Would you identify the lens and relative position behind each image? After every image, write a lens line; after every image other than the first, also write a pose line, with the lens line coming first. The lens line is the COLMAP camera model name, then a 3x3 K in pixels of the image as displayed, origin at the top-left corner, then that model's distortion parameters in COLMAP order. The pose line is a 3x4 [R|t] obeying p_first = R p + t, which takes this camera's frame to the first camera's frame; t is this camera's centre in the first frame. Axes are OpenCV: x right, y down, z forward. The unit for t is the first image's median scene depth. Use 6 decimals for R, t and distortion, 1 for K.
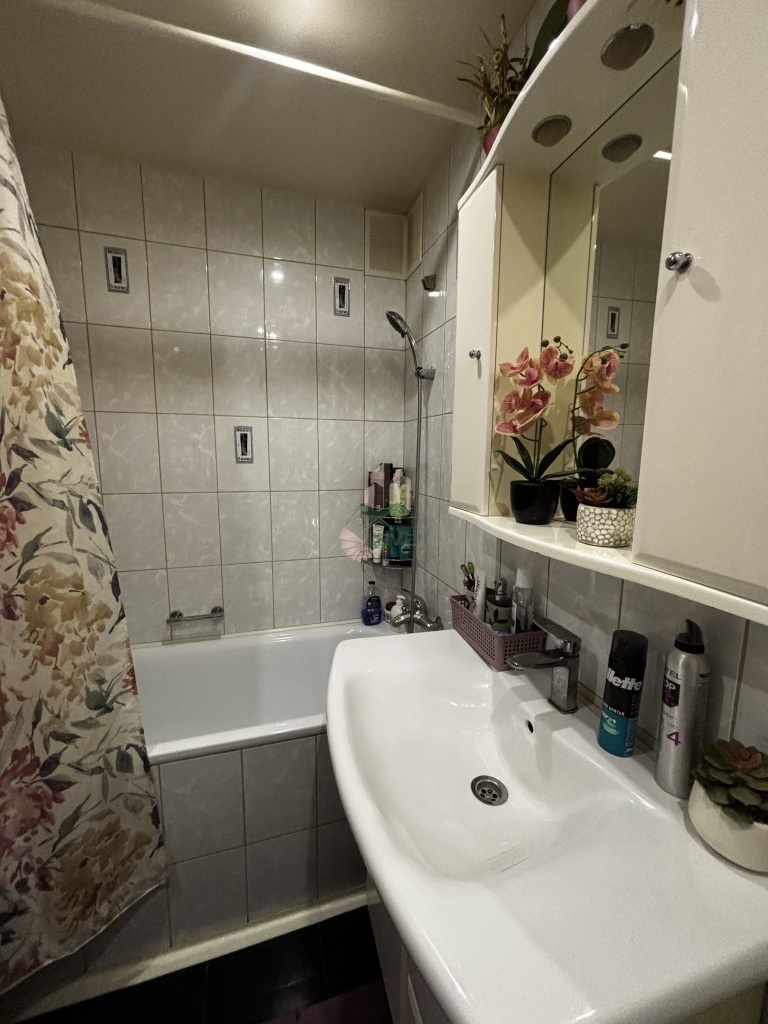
lens RADIAL K [[412.0, 0, 385.7], [0, 412.0, 509.8], [0, 0, 1]] dist [-0.000437, 0.000144]
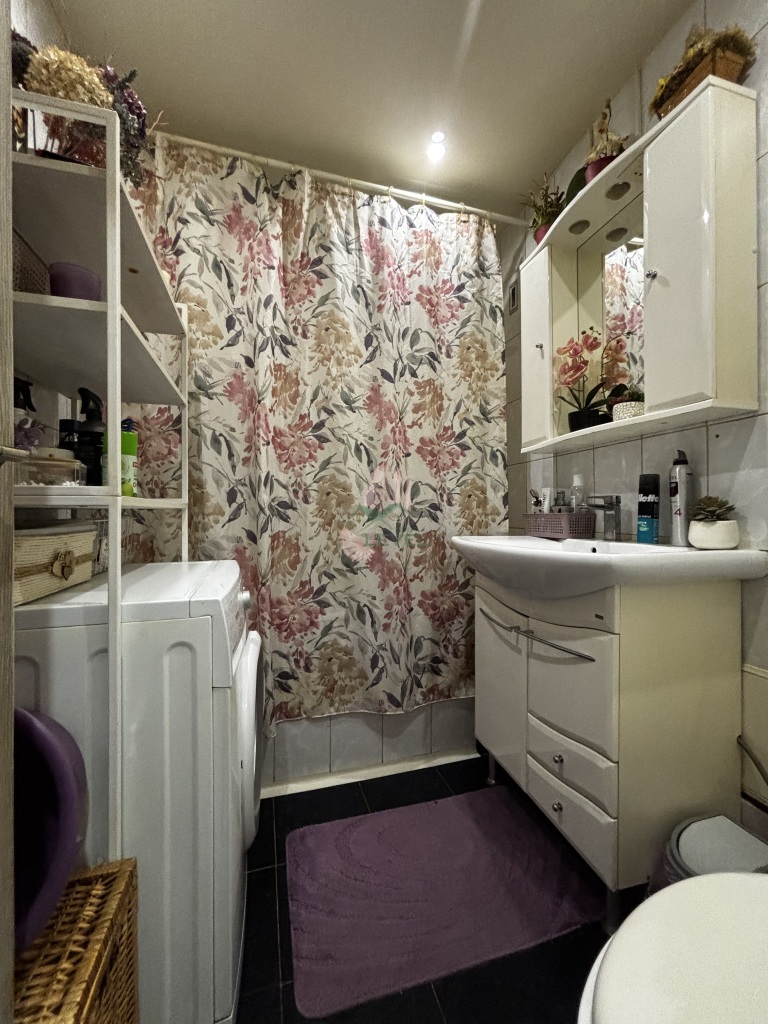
lens RADIAL K [[412.0, 0, 383.7], [0, 412.0, 513.6], [0, 0, 1]] dist [-0.000437, 0.000144]
pose [[0.999701, -0.018515, -0.016001, -0.456466], [0.016003, 0.989314, -0.144916, 0.603482], [0.018513, 0.144617, 0.989314, -0.655848]]
